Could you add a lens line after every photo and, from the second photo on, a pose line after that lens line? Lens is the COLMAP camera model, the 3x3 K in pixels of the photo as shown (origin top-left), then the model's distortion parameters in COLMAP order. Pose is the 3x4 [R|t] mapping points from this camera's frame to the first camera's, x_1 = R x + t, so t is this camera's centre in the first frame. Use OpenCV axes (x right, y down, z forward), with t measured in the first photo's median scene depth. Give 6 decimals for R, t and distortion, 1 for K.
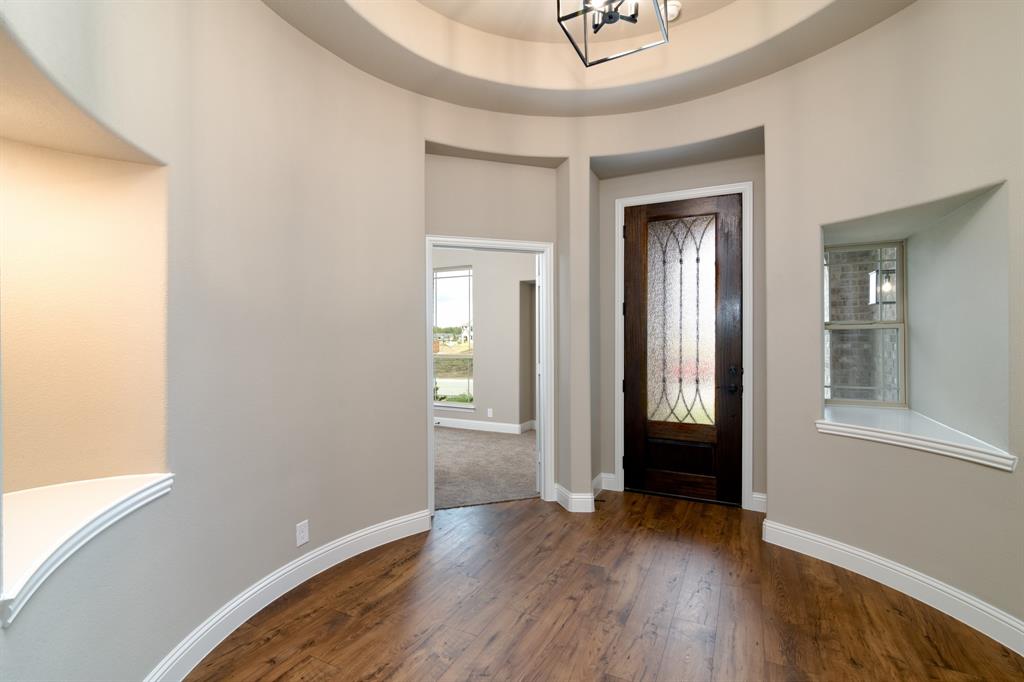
lens RADIAL K [[469.2, 0, 500.8], [0, 469.2, 342.5], [0, 0, 1]] dist [-0.001872, -0.000159]
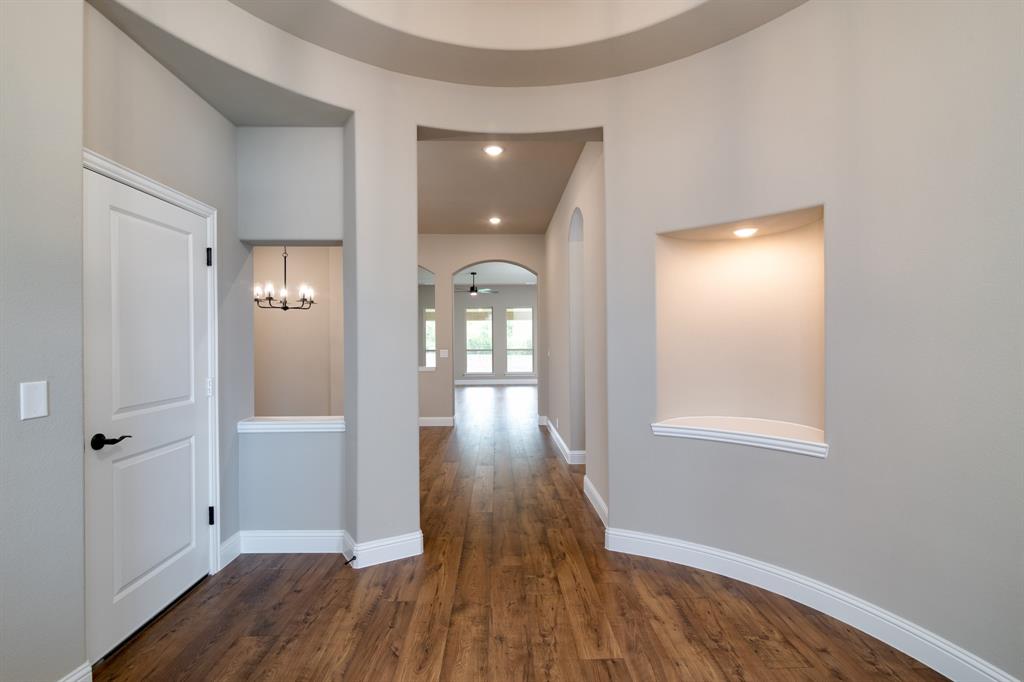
lens RADIAL K [[469.2, 0, 500.8], [0, 469.2, 342.5], [0, 0, 1]] dist [-0.001872, -0.000159]
pose [[0.873885, -0.009423, 0.486040, -0.149286], [0.012442, 0.999918, -0.002986, -0.014112], [-0.485973, 0.008657, 0.873931, 0.360039]]
